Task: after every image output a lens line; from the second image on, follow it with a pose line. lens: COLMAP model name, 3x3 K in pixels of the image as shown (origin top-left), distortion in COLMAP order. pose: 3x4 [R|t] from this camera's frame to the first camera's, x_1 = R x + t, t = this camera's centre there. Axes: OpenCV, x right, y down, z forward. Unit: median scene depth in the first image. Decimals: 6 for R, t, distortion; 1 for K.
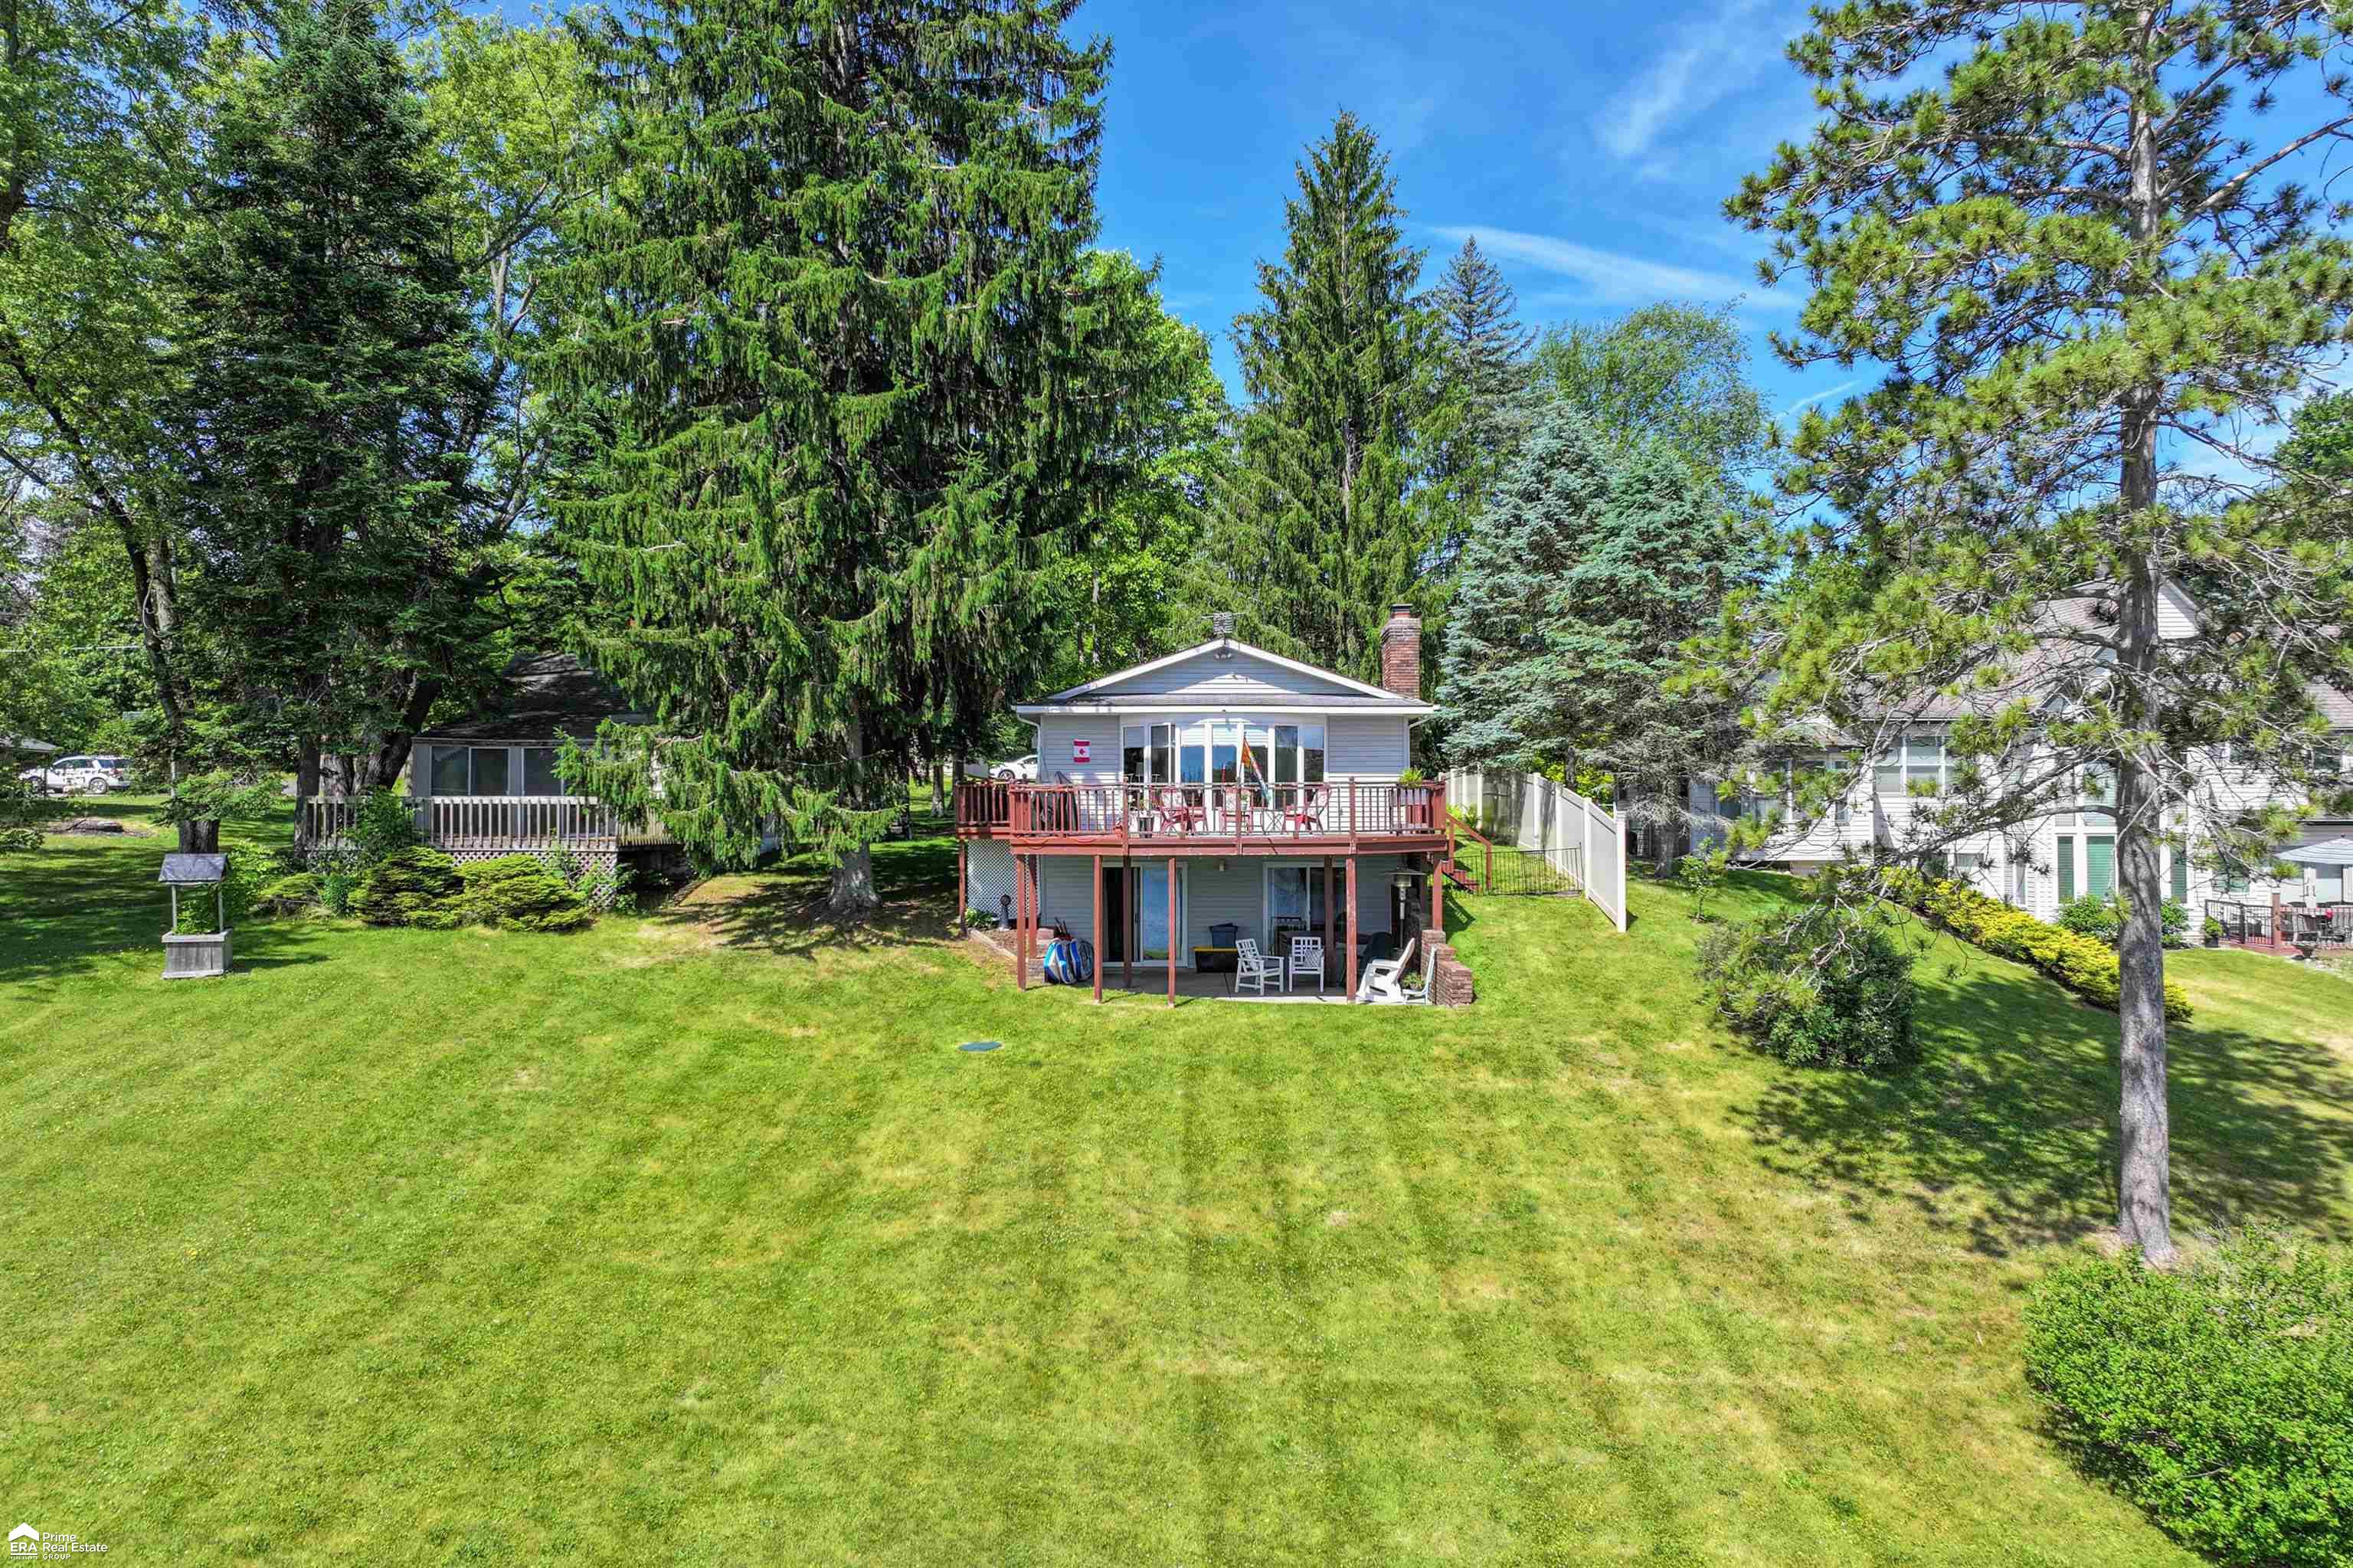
lens RADIAL K [[1674.2, 0, 1176.5], [0, 1674.2, 784.0], [0, 0, 1]] dist [0.001401, 0.001670]
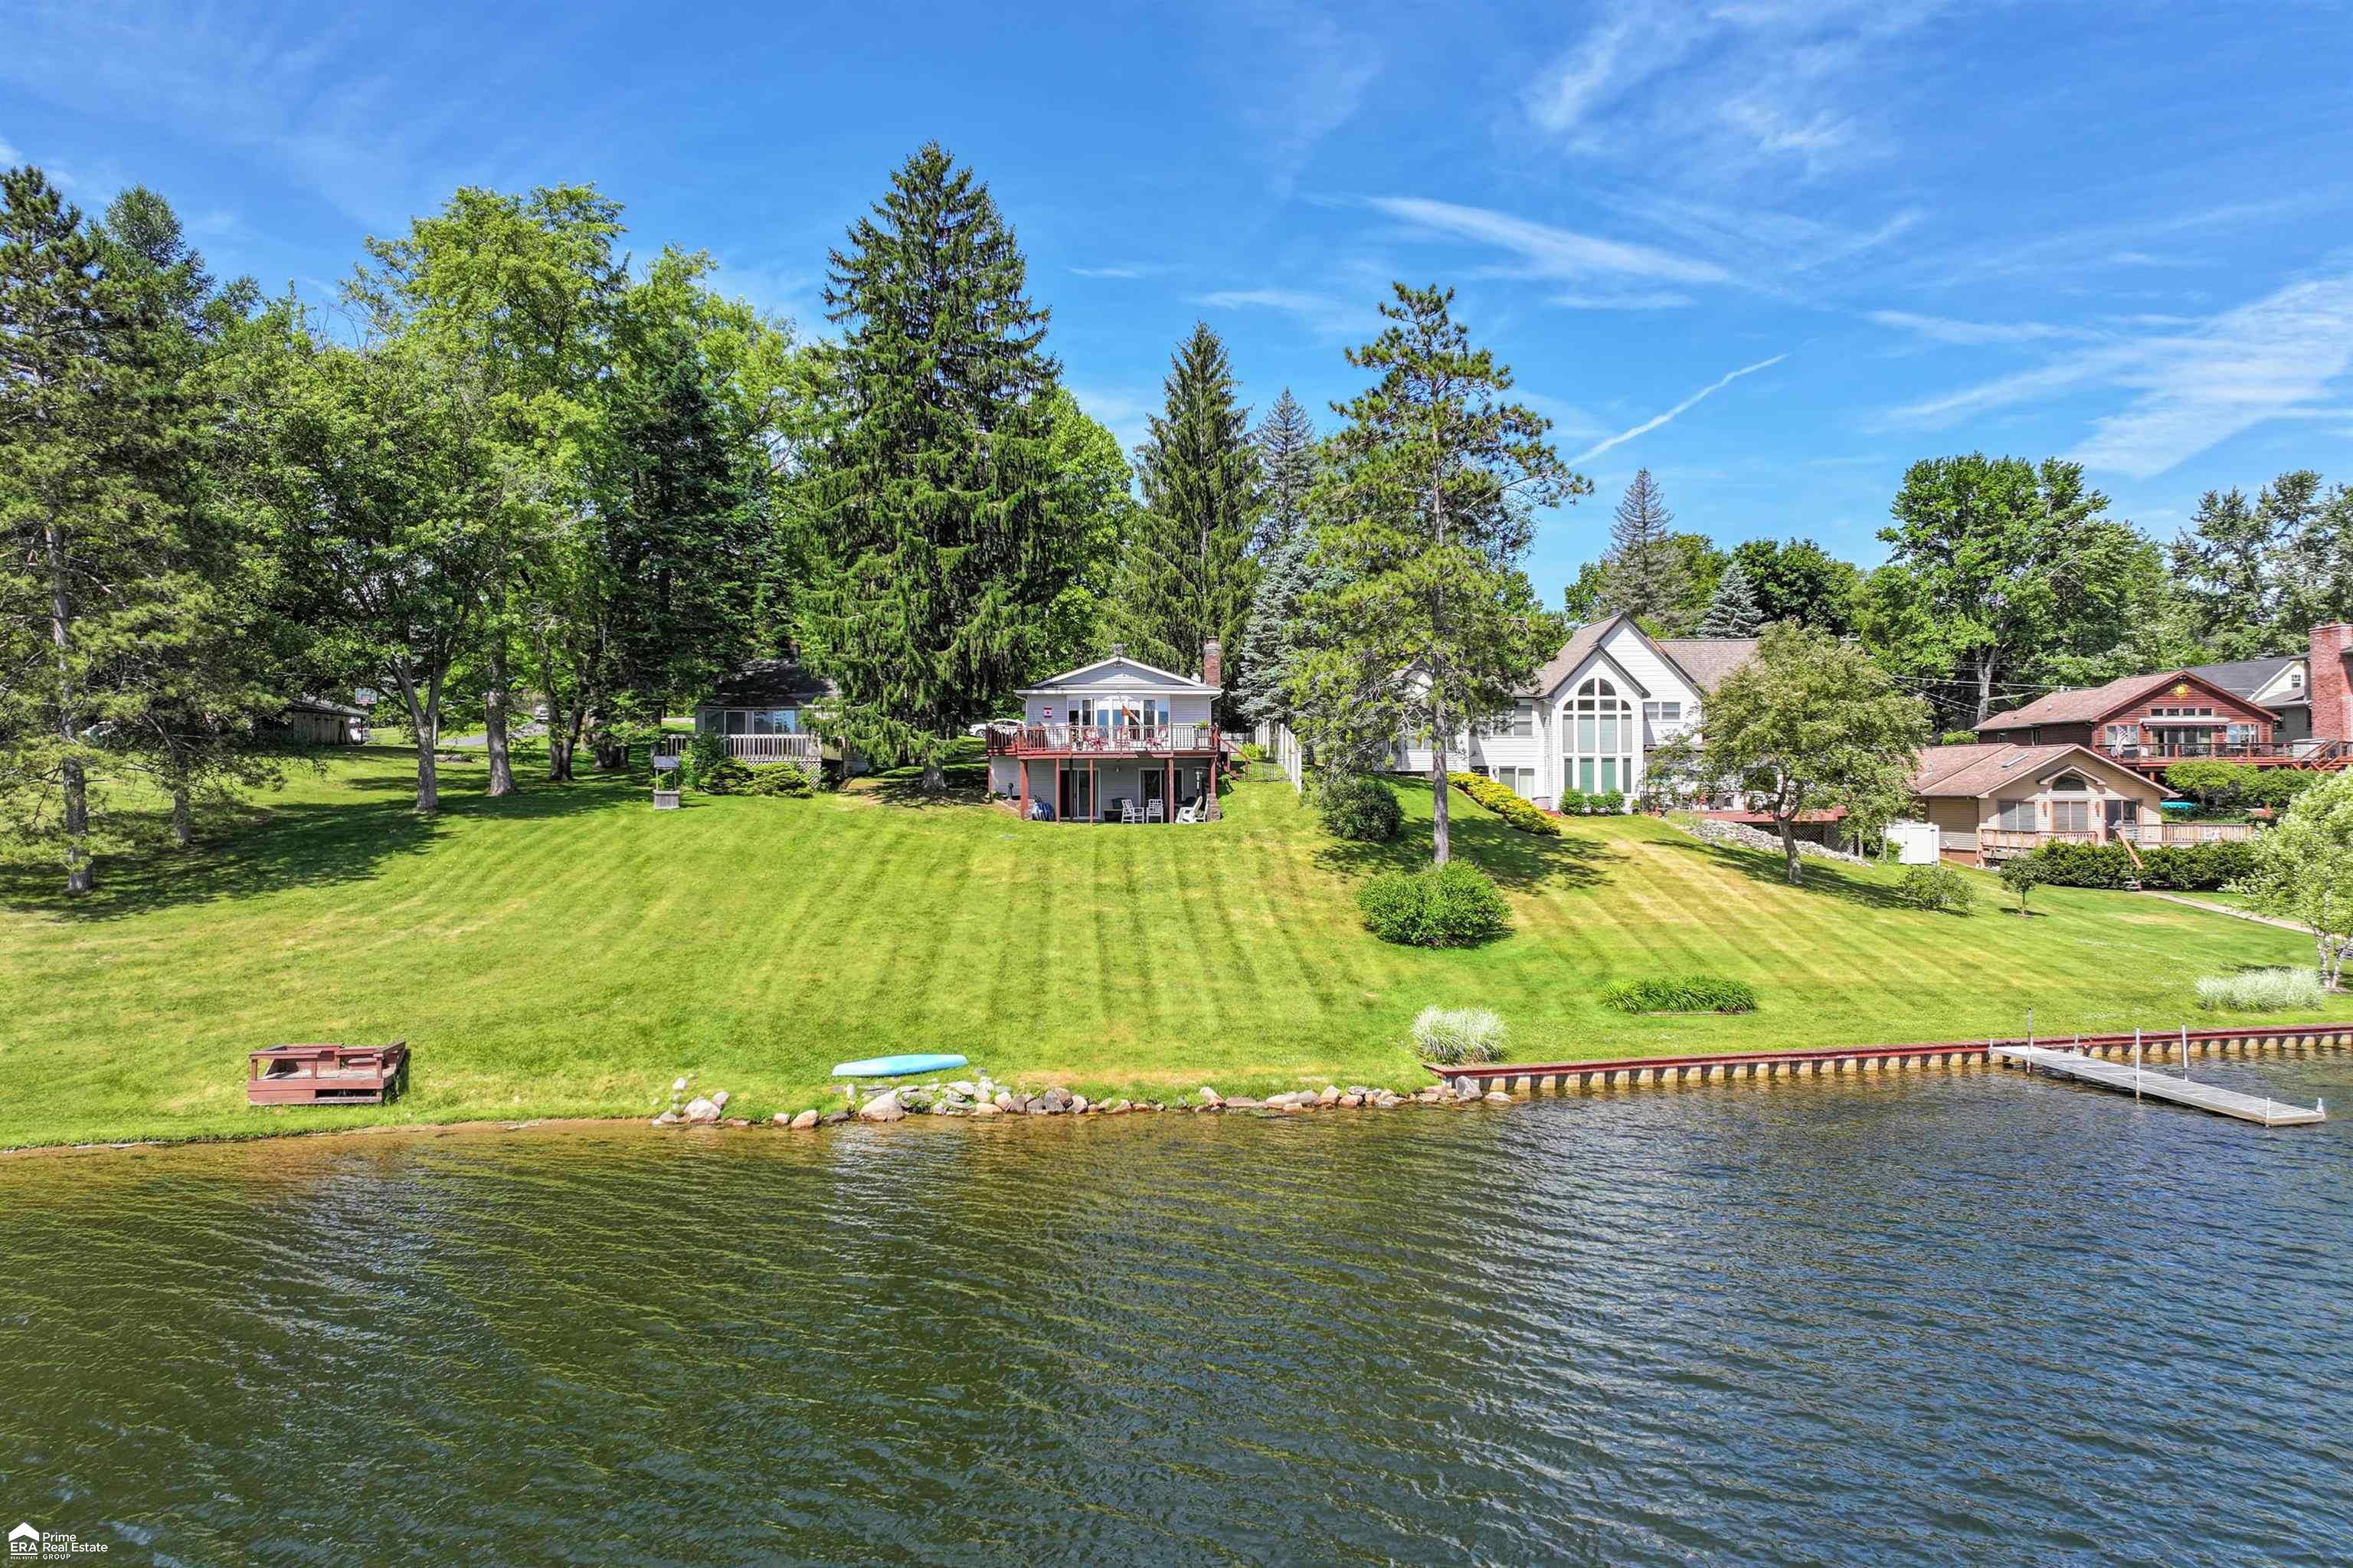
lens RADIAL K [[1674.2, 0, 1176.5], [0, 1674.2, 784.0], [0, 0, 1]] dist [0.001401, 0.001670]
pose [[0.999277, -0.002107, 0.037971, 0.023422], [0.001407, 0.999828, 0.018466, 0.032762], [-0.038003, -0.018399, 0.999108, -1.127189]]
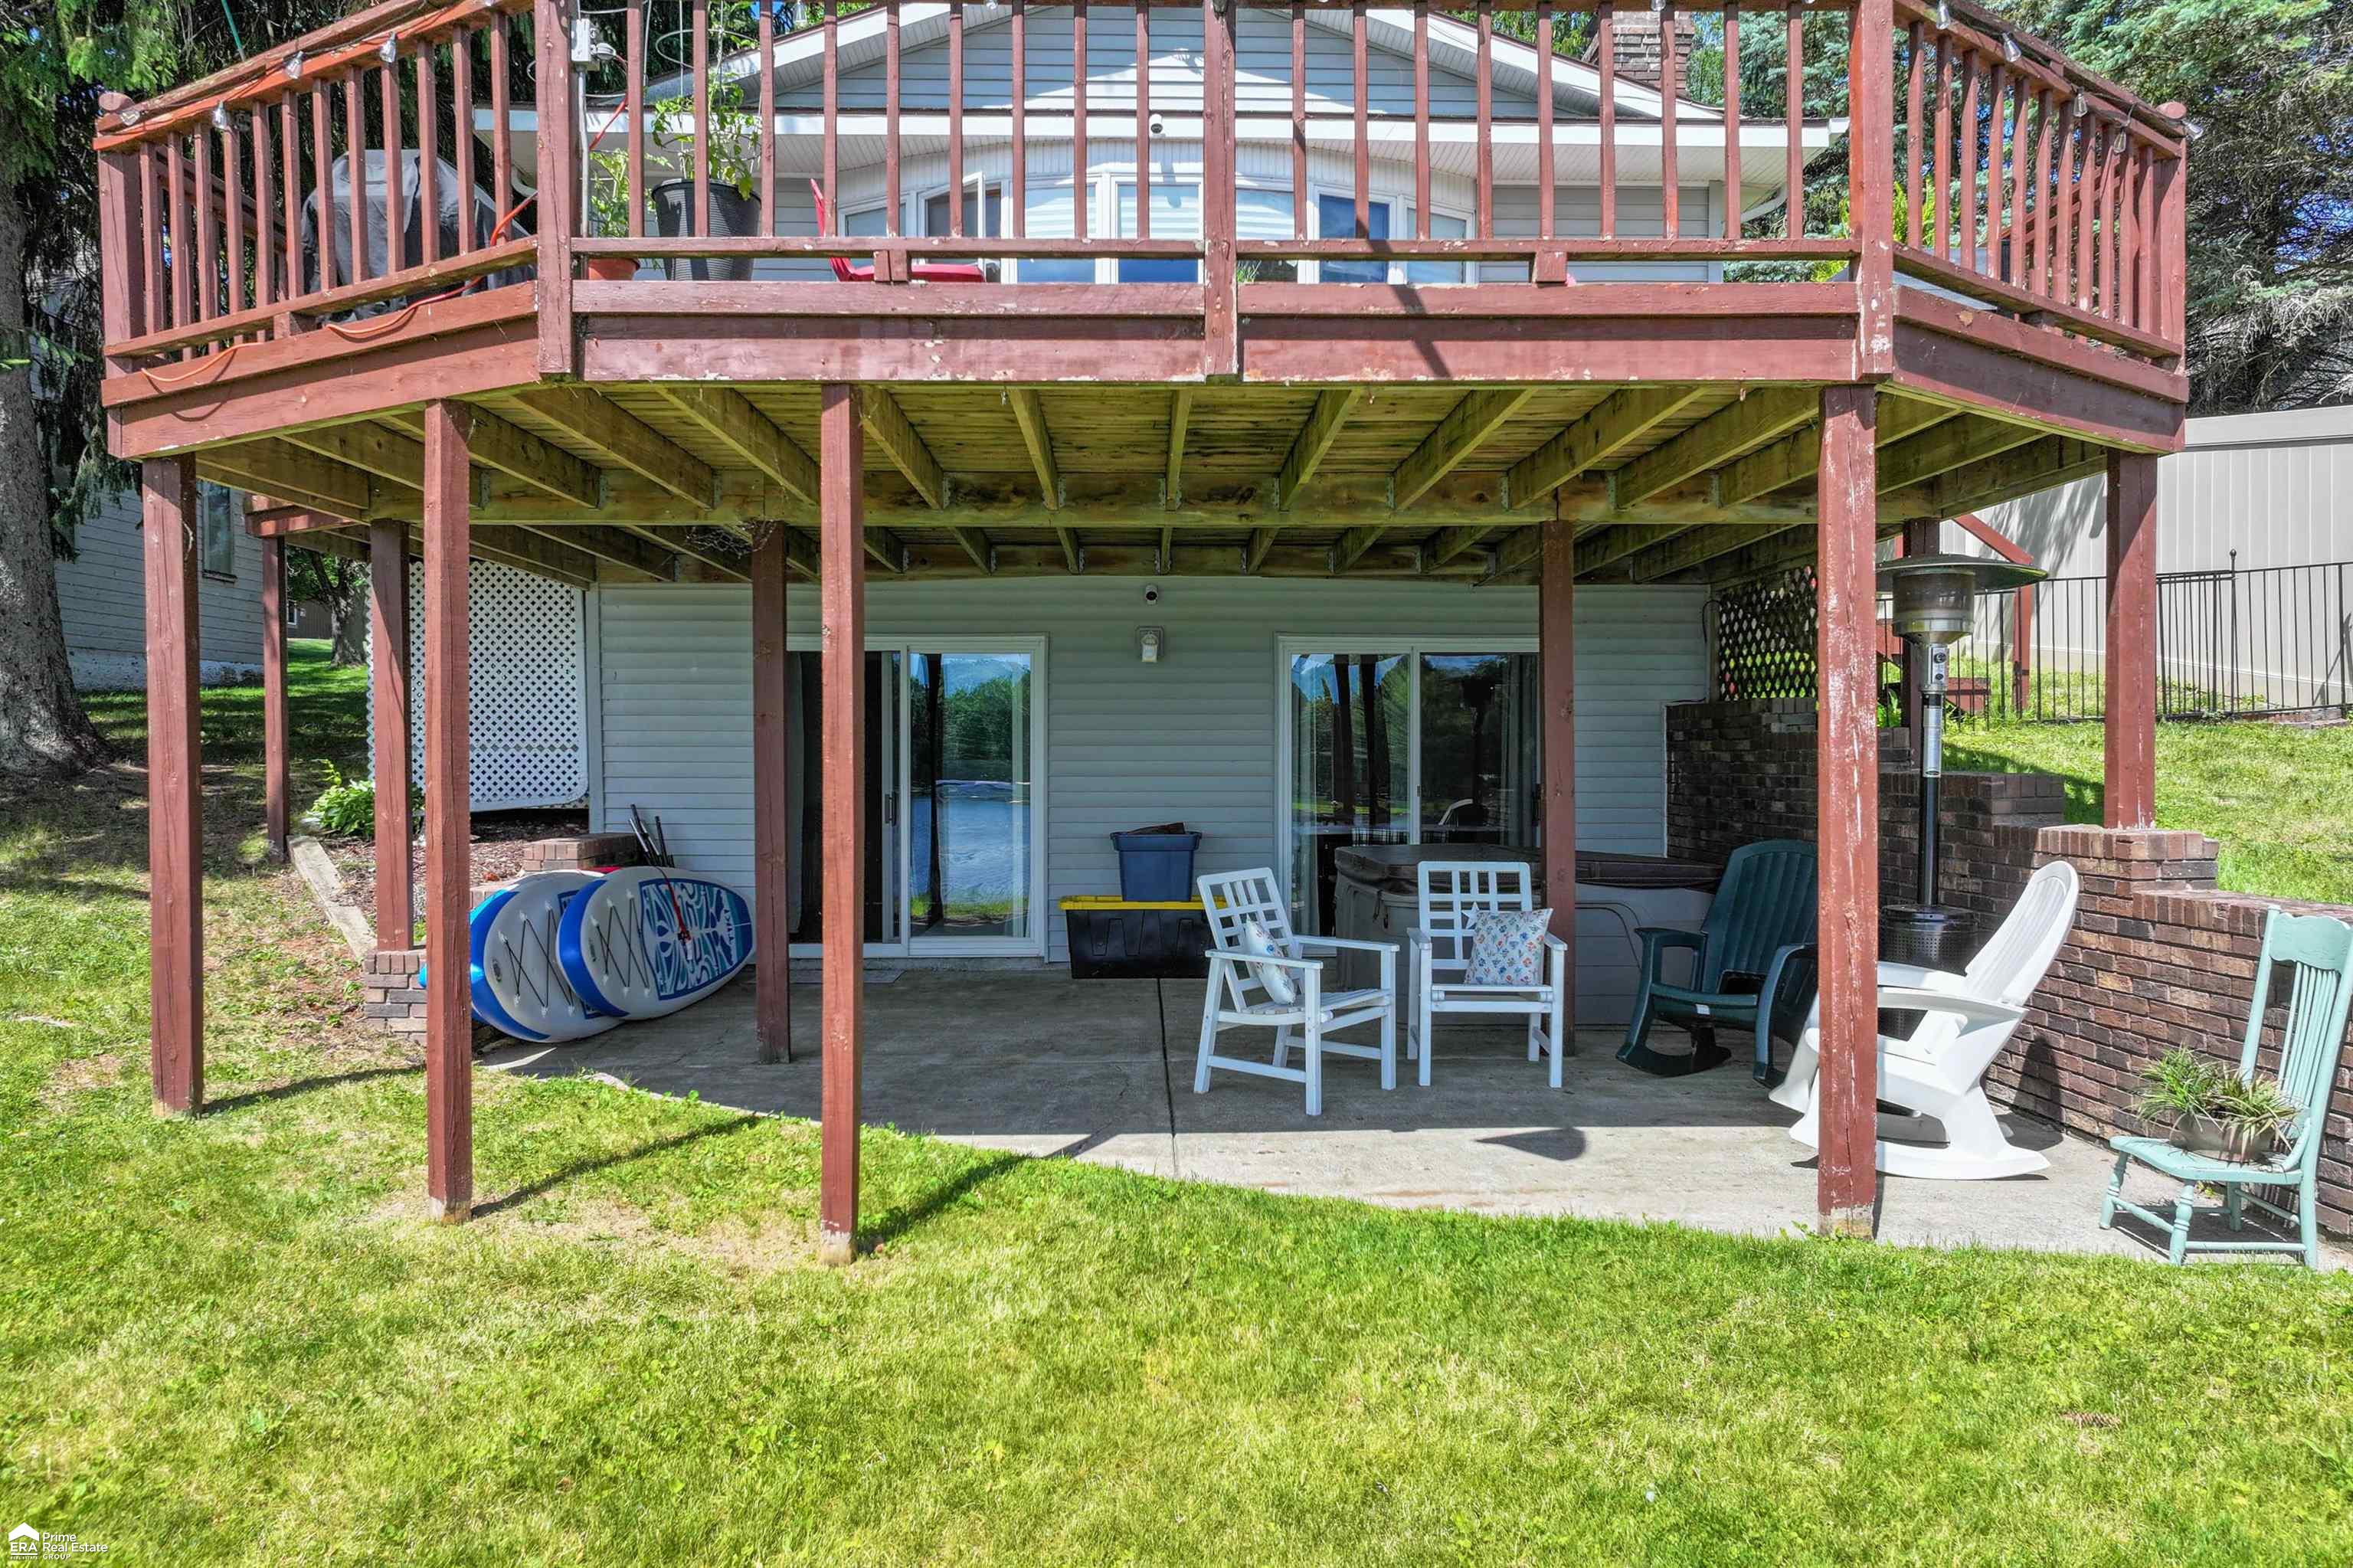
lens RADIAL K [[1674.2, 0, 1176.5], [0, 1674.2, 784.0], [0, 0, 1]] dist [0.001401, 0.001670]
pose [[0.999541, -0.003392, 0.030113, 0.024911], [0.002207, 0.999224, 0.039317, 0.069564], [-0.030223, -0.039232, 0.998773, 0.748850]]
